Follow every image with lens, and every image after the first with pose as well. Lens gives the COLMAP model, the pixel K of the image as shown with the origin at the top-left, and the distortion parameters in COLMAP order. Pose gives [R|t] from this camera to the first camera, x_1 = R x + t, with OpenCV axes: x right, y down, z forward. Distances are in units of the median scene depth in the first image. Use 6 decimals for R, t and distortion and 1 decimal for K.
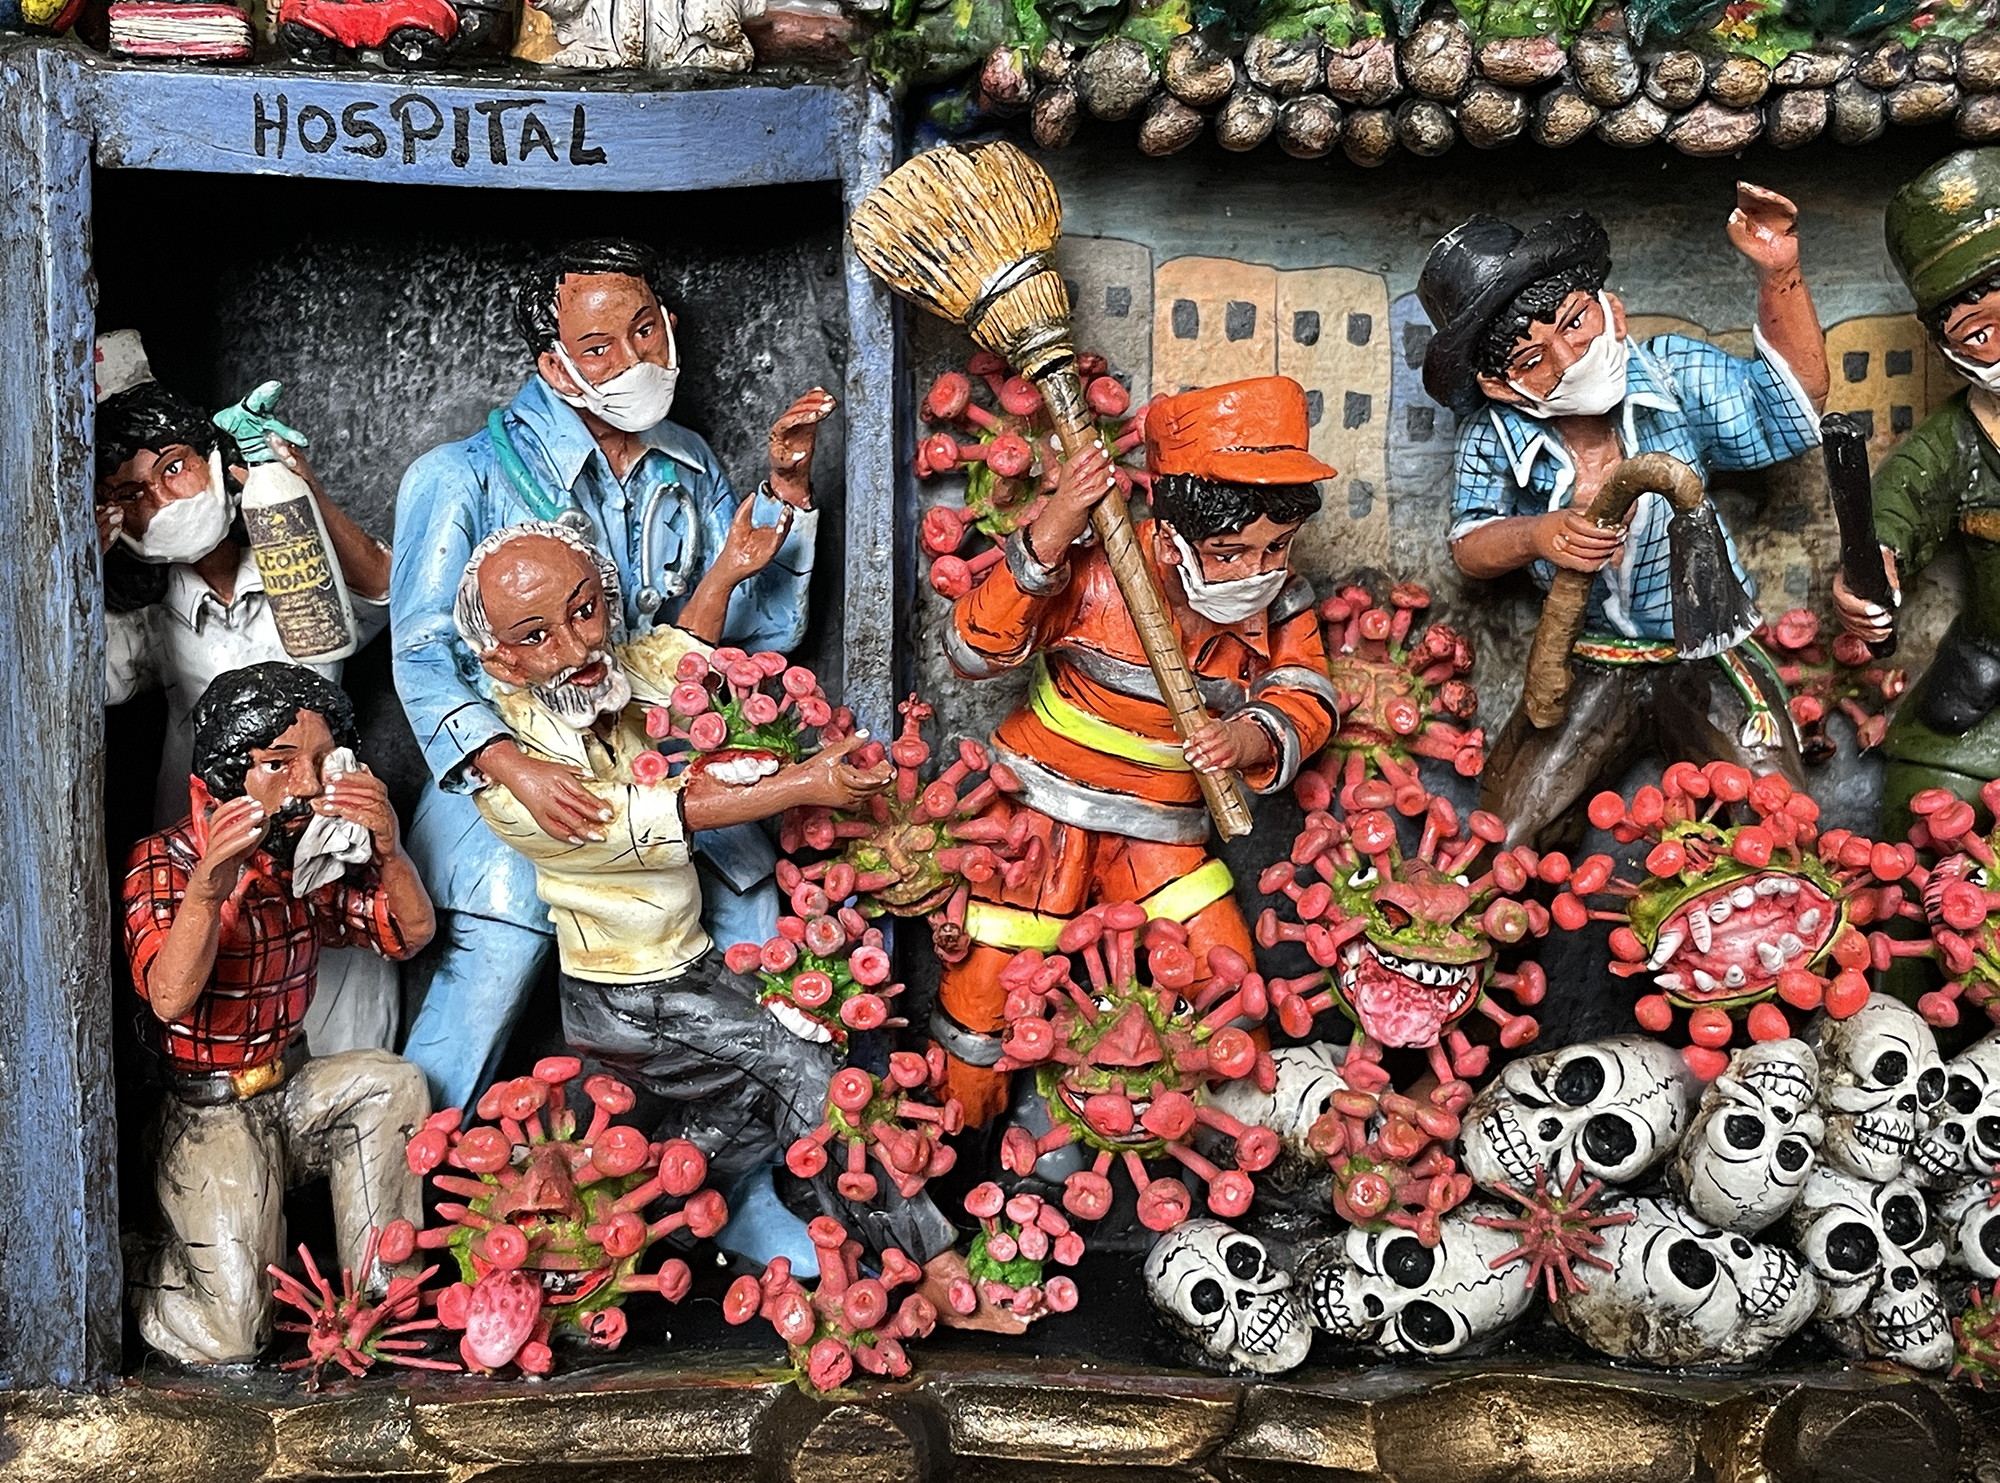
lens RADIAL K [[2576.7, 0, 971.2], [0, 2576.7, 763.3], [0, 0, 1]] dist [0.034873, 0.000000]
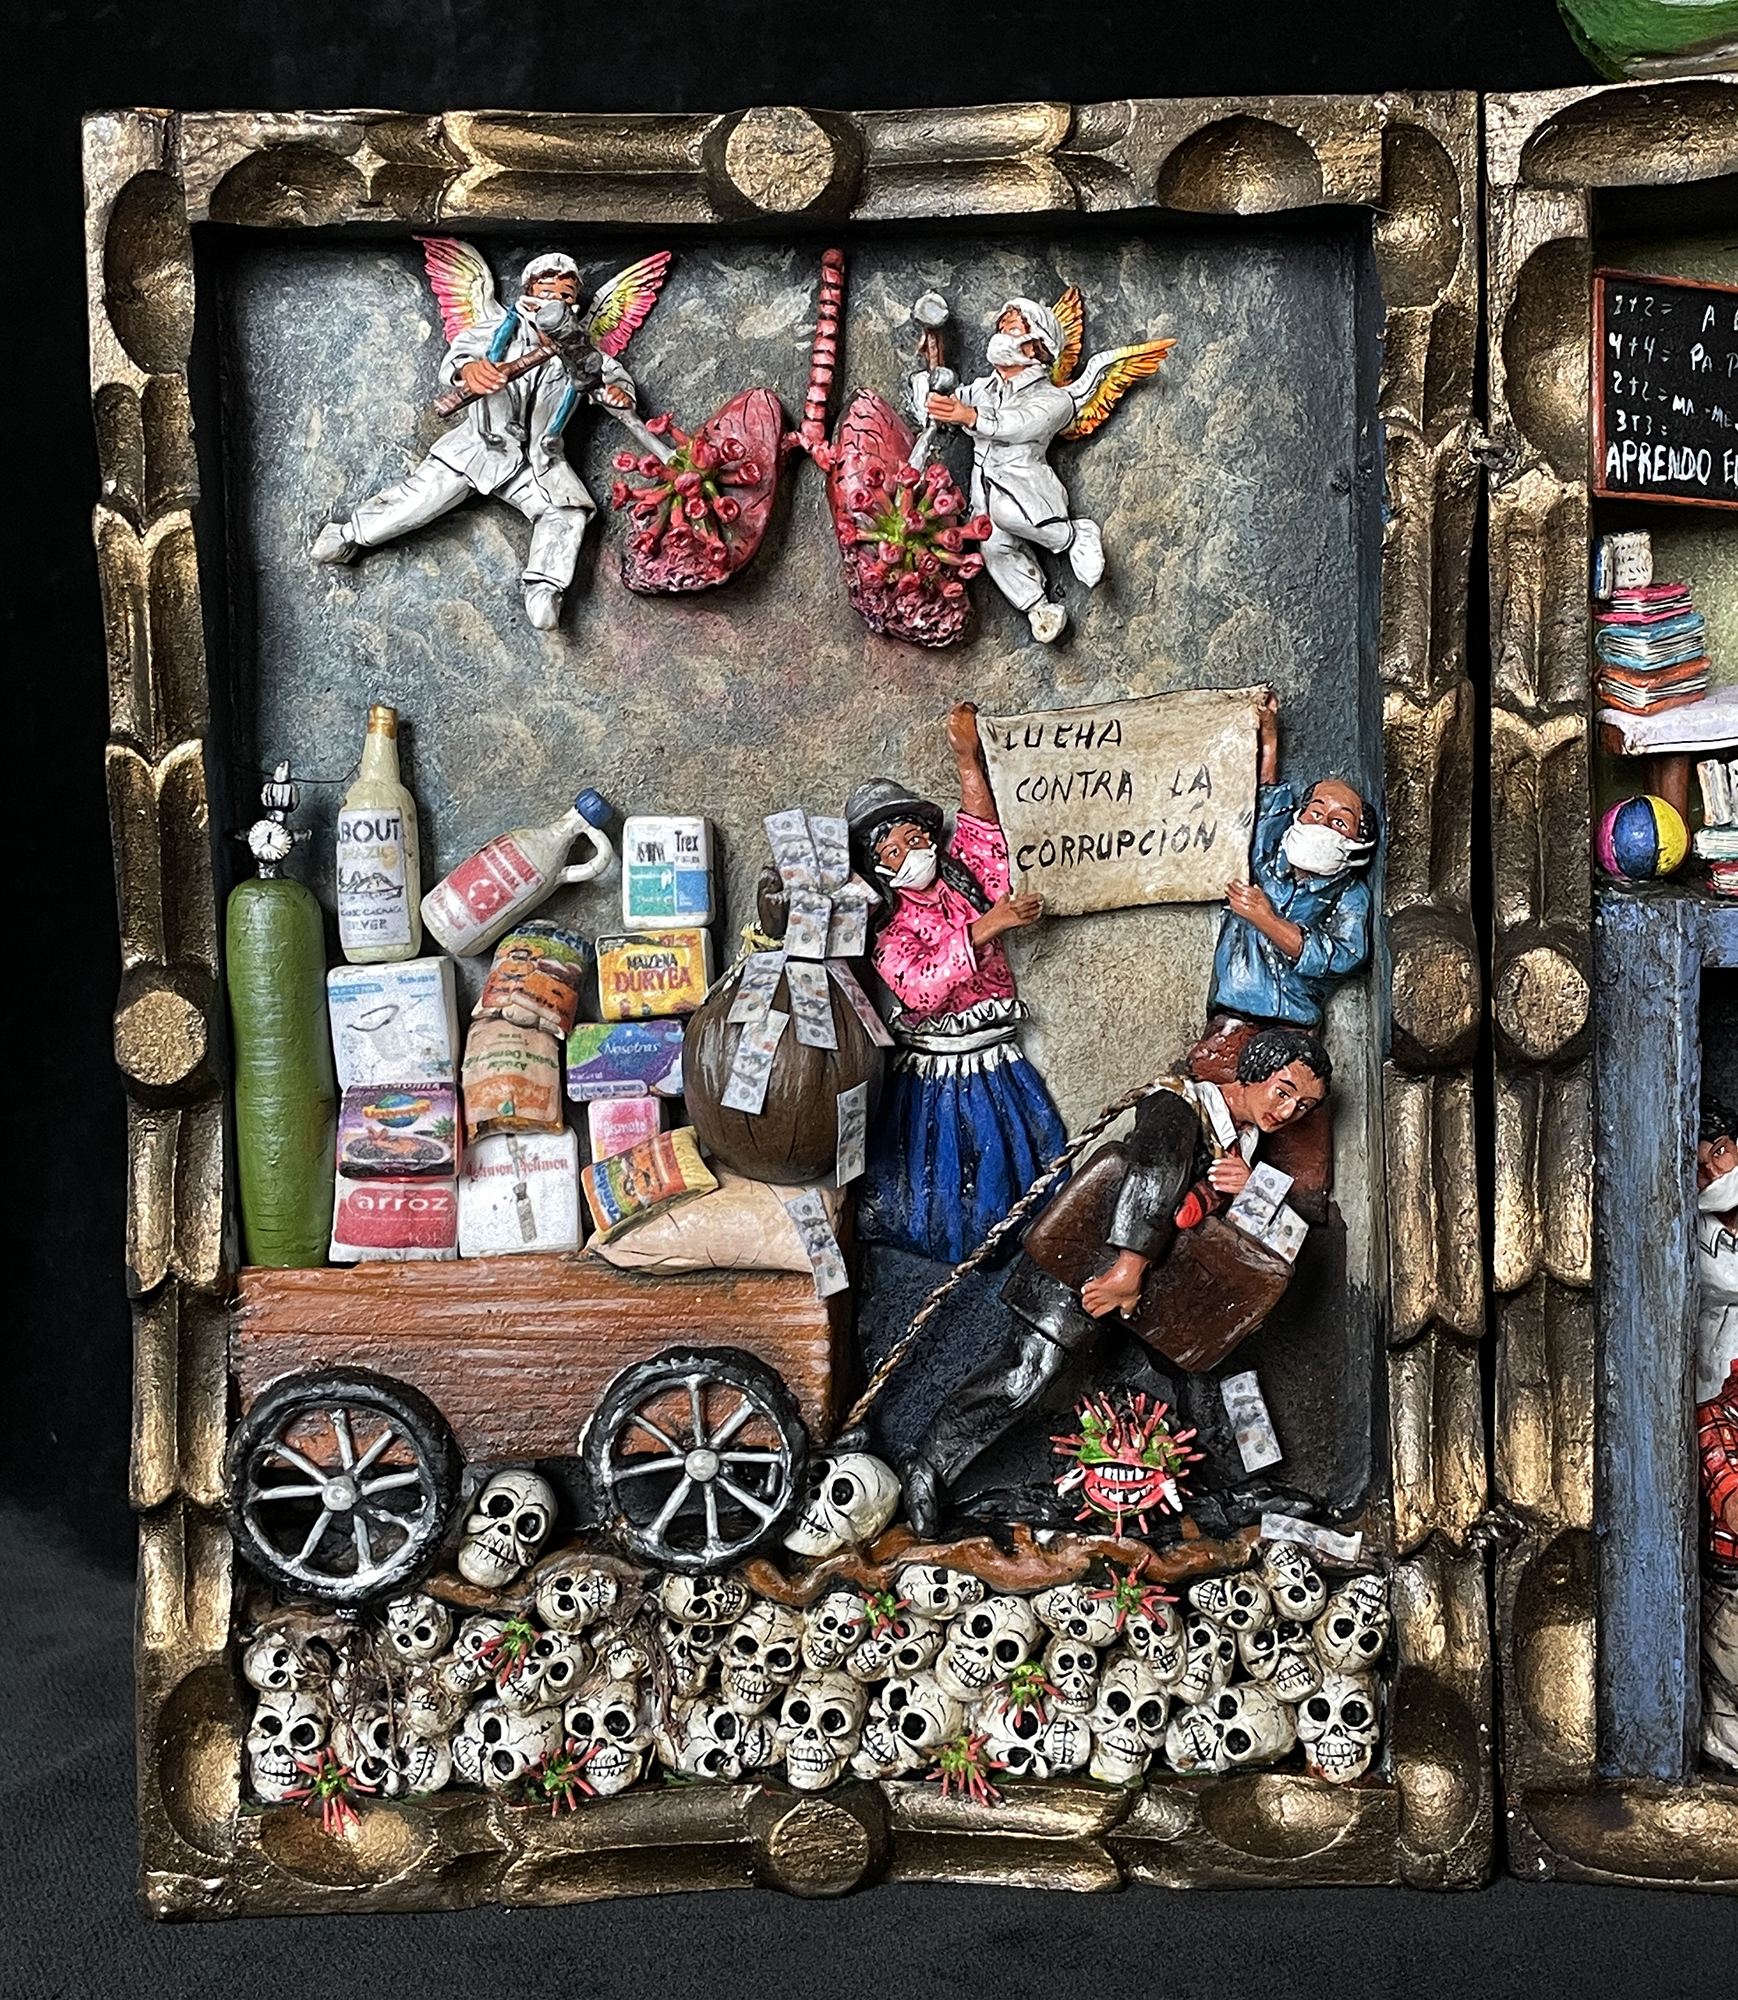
lens RADIAL K [[2730.7, 0, 875.3], [0, 2730.7, 935.2], [0, 0, 1]] dist [0.083044, 0.000000]
pose [[0.966542, -0.007766, -0.256392, -0.376890], [-0.004009, 0.998962, -0.045370, -0.167388], [0.256479, 0.044880, 0.965507, -0.655094]]
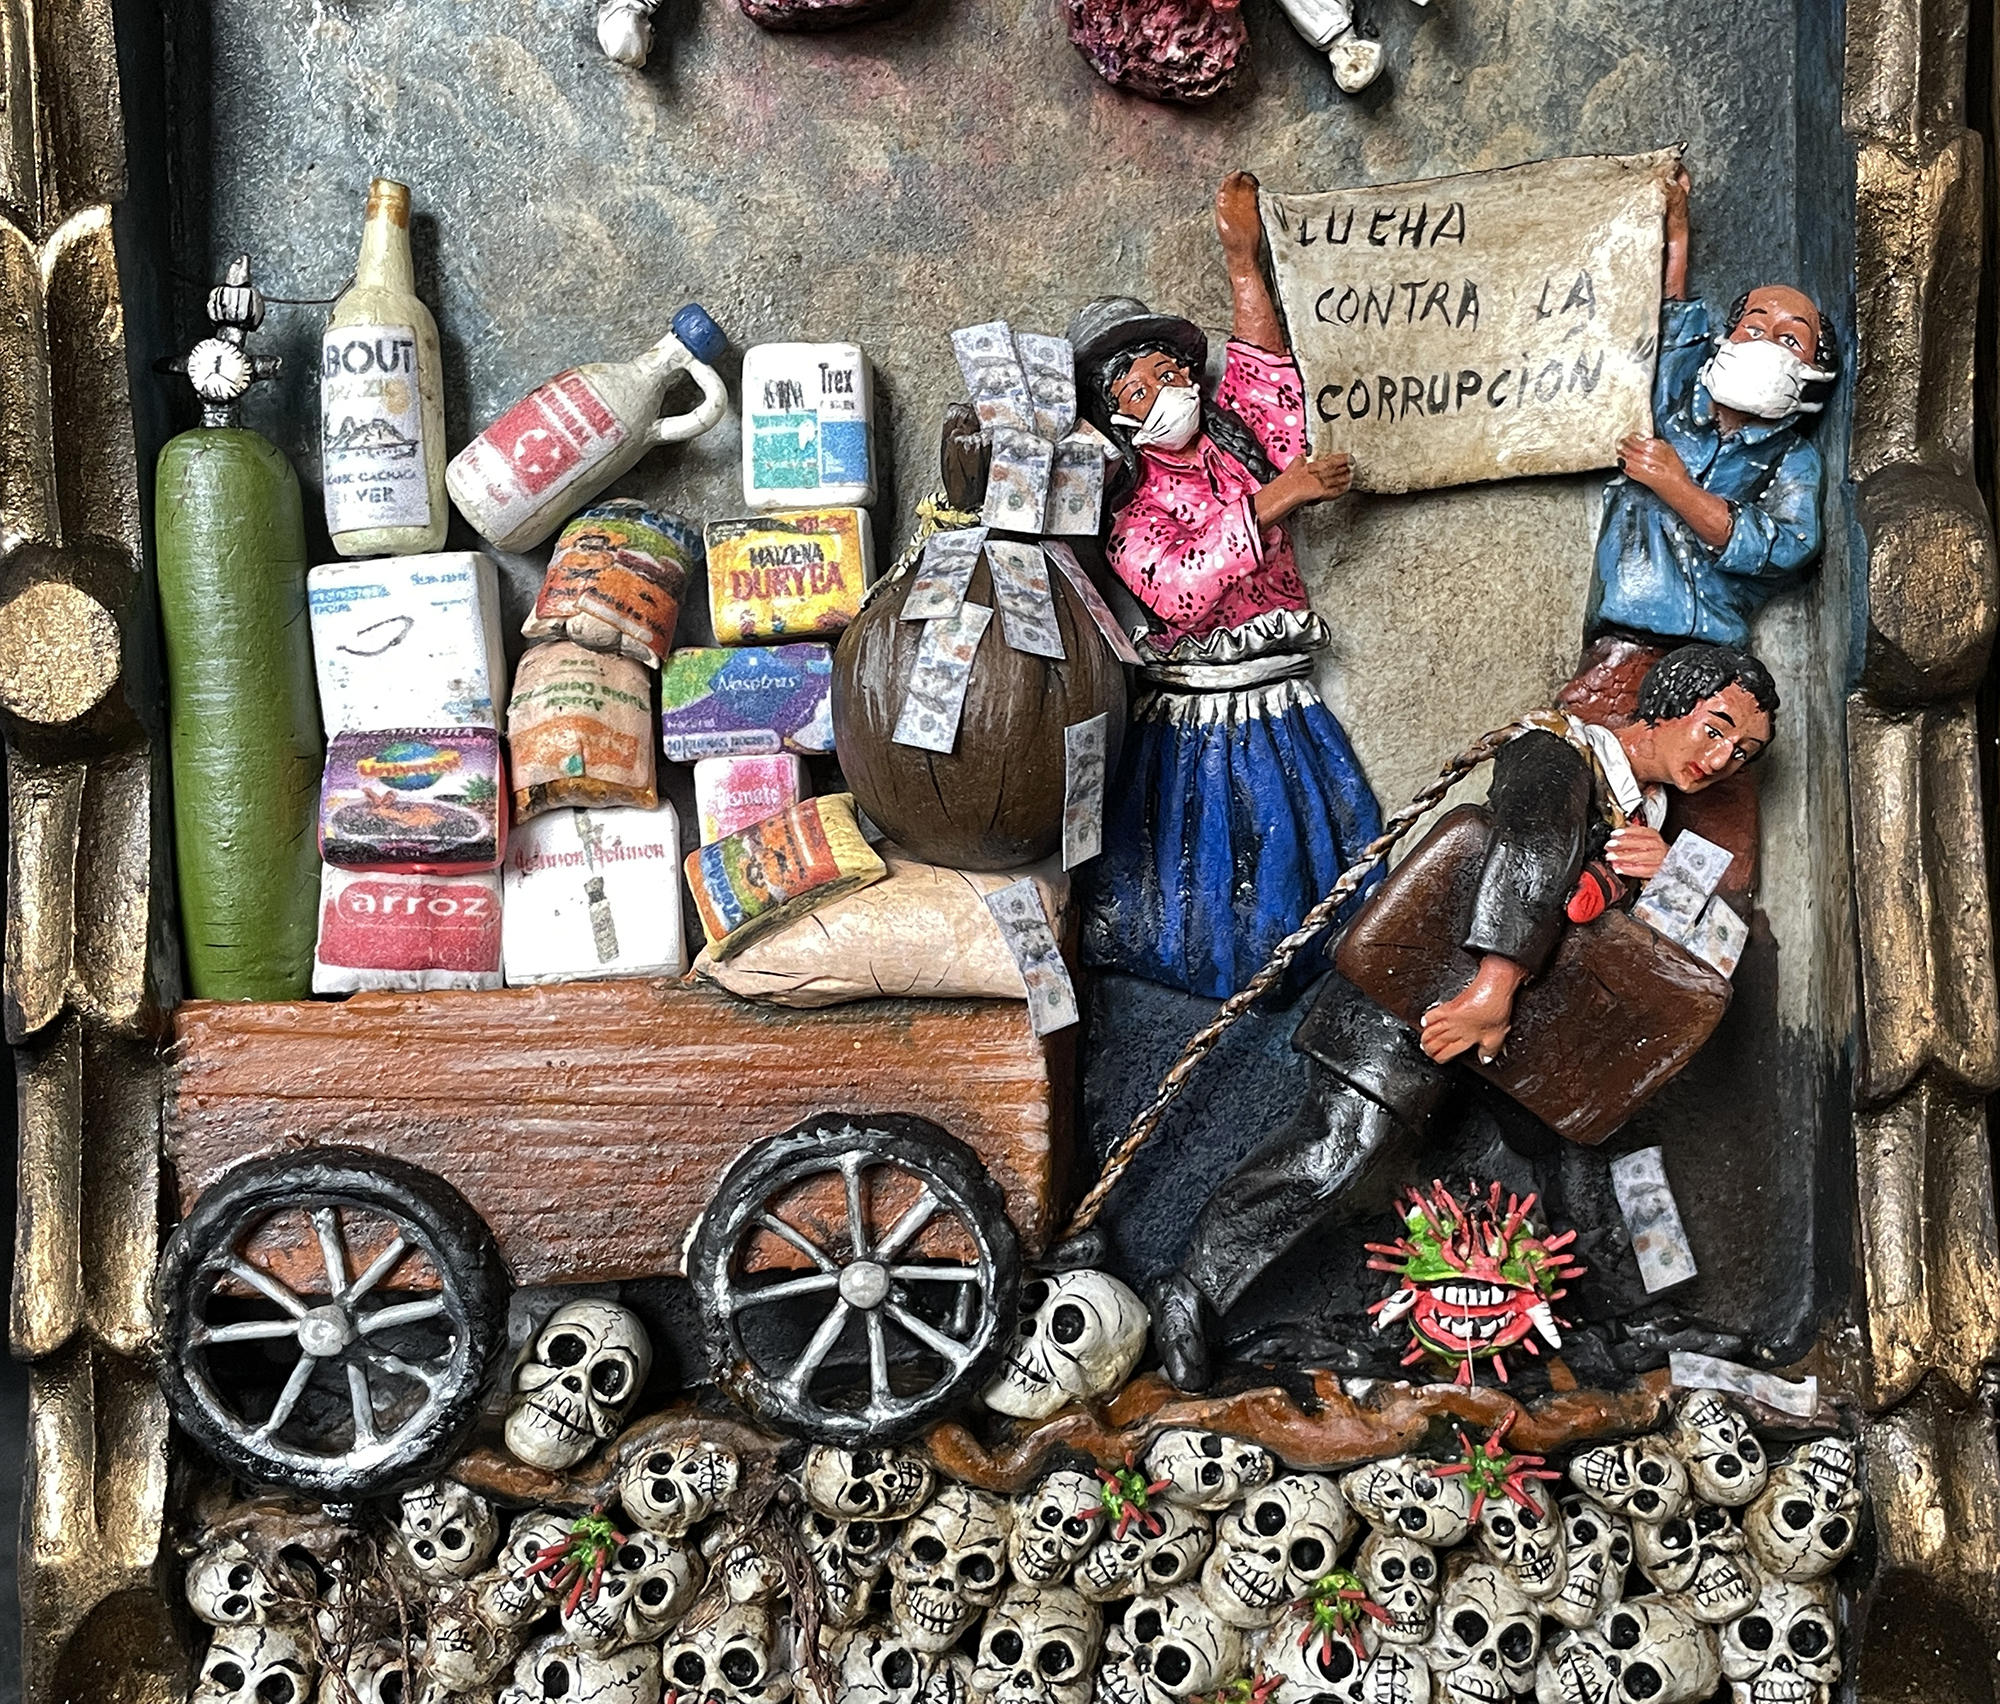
lens RADIAL K [[2691.0, 0, 1066.9], [0, 2691.0, 842.0], [0, 0, 1]] dist [0.058200, 0.000000]
pose [[0.973633, -0.015657, -0.227584, -0.555112], [0.002297, 0.998264, -0.058852, -0.047795], [0.228111, 0.056777, 0.971978, -0.174161]]
